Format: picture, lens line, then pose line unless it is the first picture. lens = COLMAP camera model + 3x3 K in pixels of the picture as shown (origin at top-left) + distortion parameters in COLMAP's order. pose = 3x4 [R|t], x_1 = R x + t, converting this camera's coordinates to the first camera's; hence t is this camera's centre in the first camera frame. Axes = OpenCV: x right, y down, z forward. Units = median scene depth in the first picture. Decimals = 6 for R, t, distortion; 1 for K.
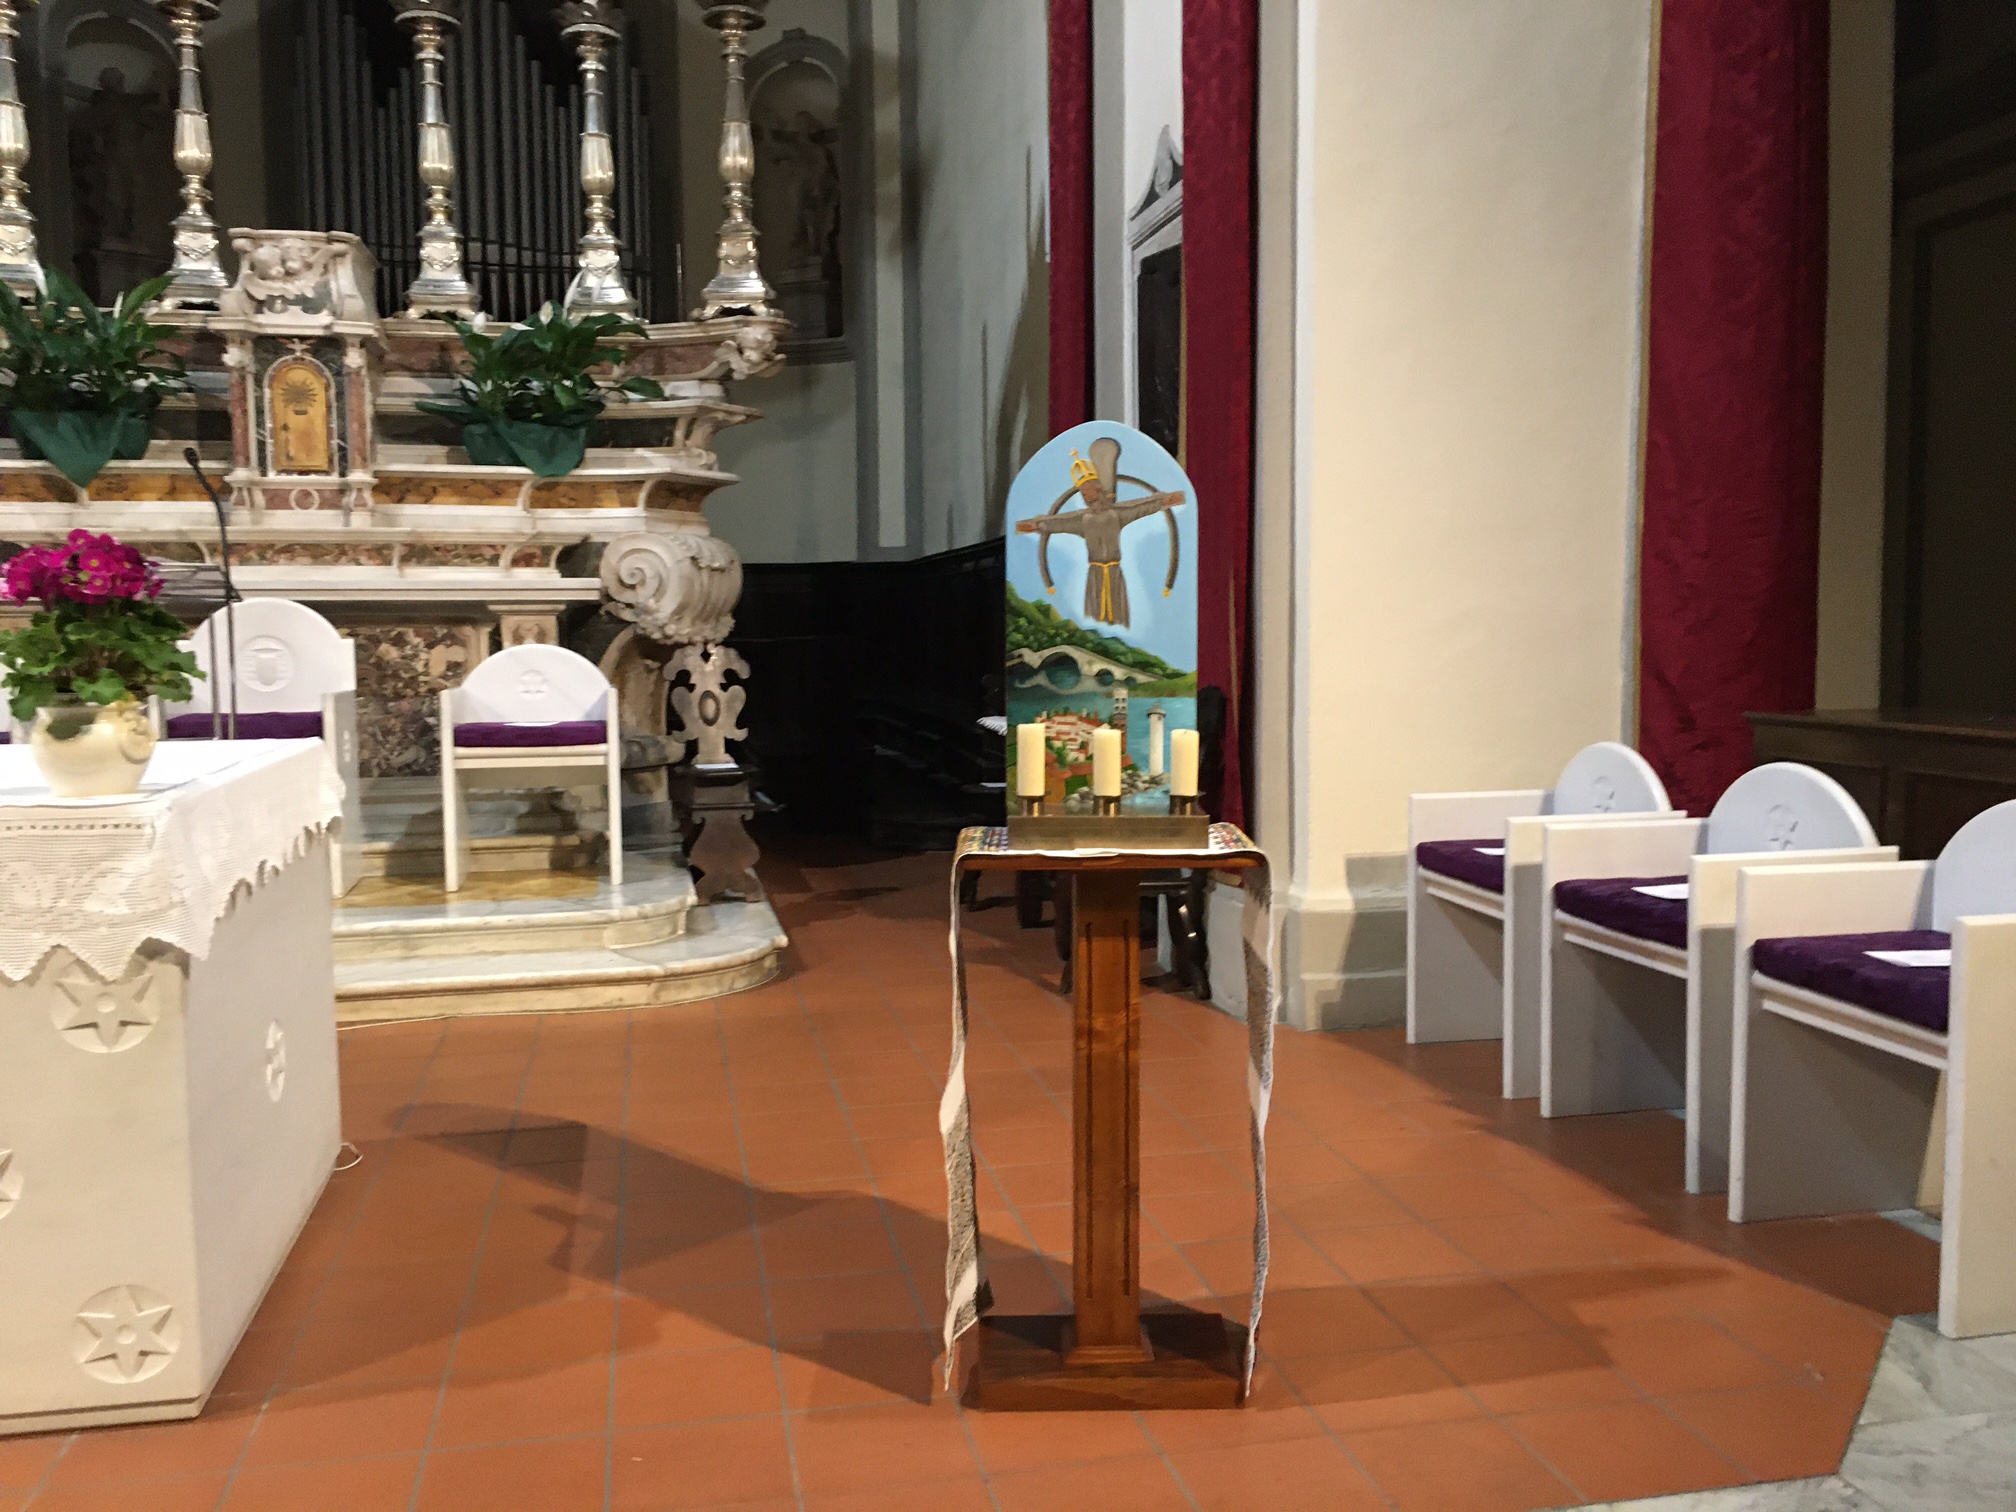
lens RADIAL K [[1713.2, 0, 1008.0], [0, 1713.2, 756.0], [0, 0, 1]] dist [0.086321, -0.113139]
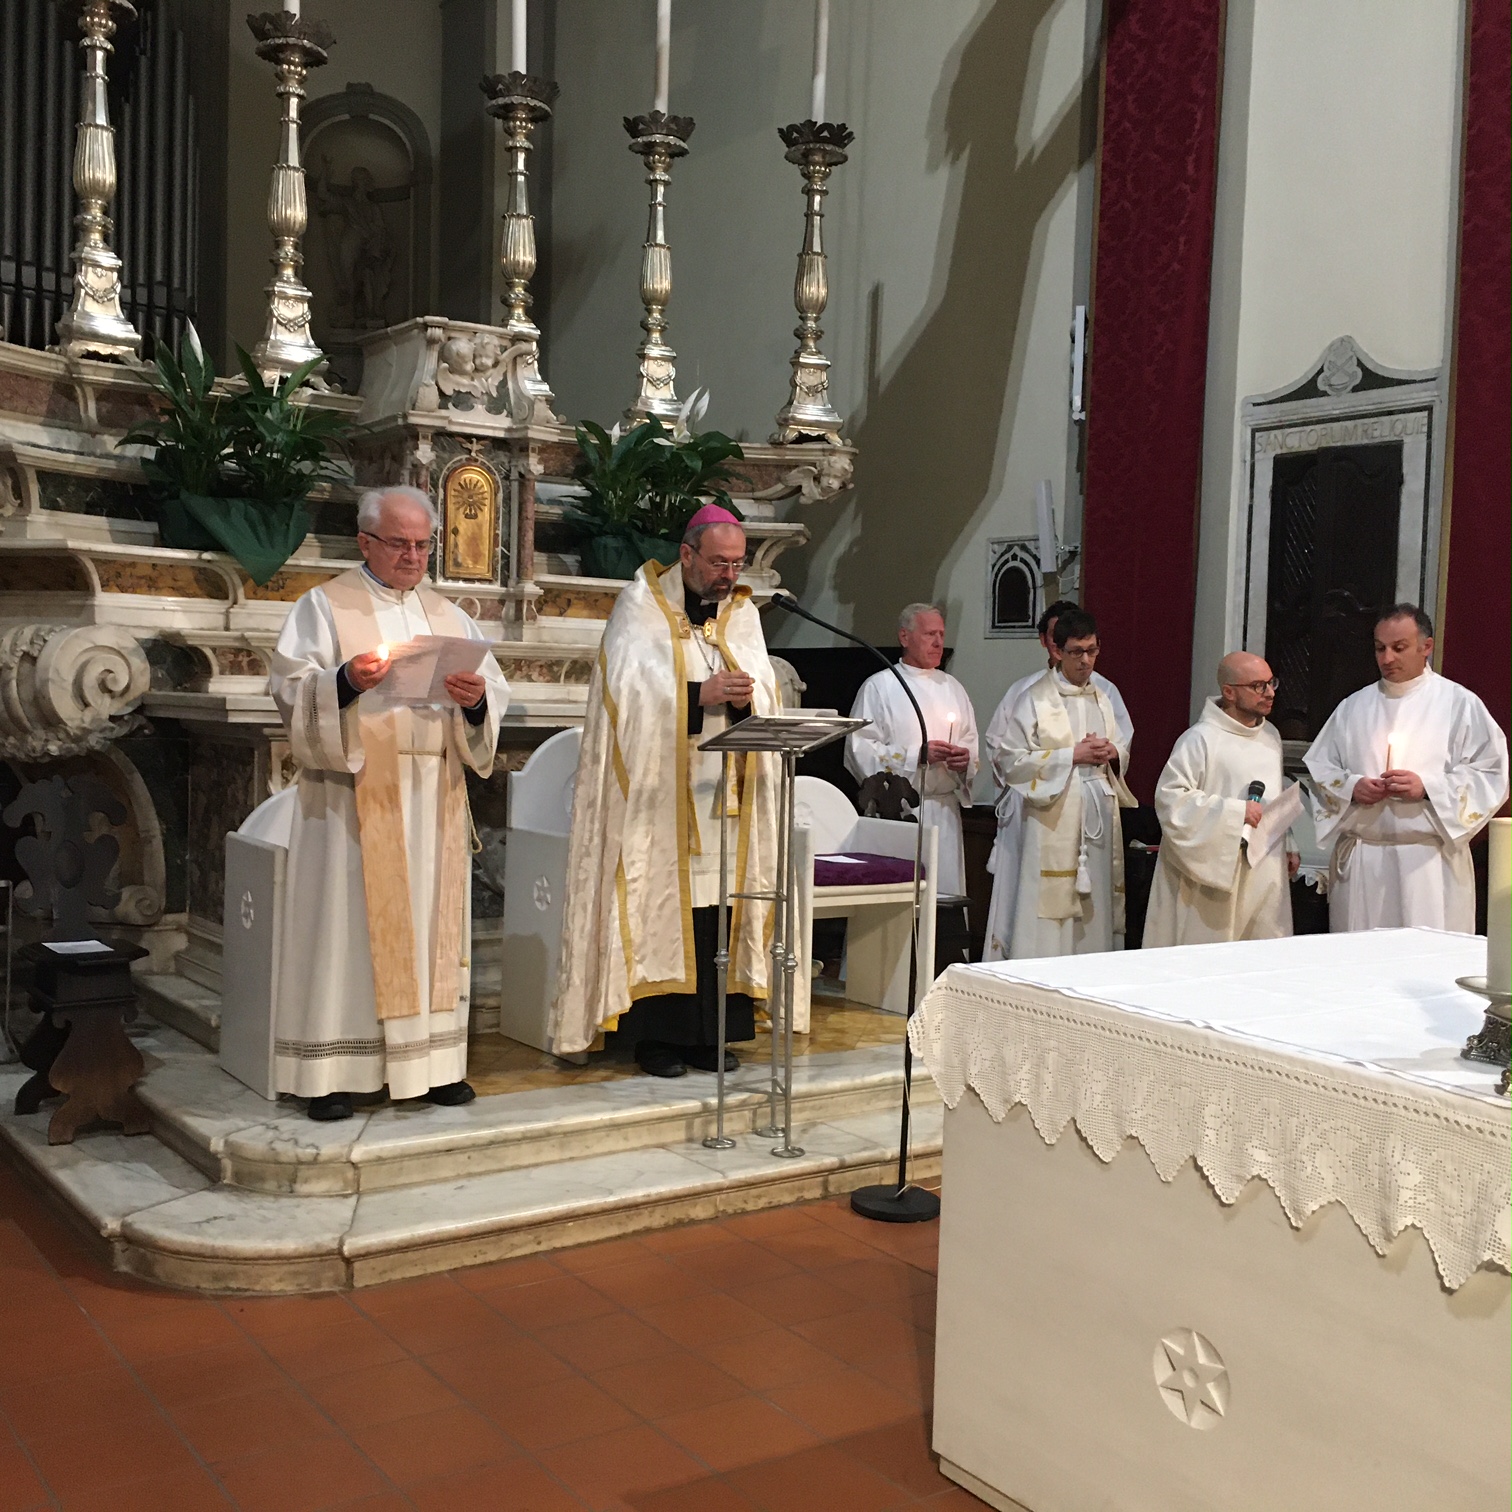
lens RADIAL K [[1749.3, 0, 783.5], [0, 1749.3, 732.8], [0, 0, 1]] dist [0.089231, -0.105696]
pose [[0.917213, 0.026611, 0.397507, -0.628502], [-0.008132, 0.998809, -0.048100, -0.037840], [-0.398314, 0.040886, 0.916338, 0.073472]]
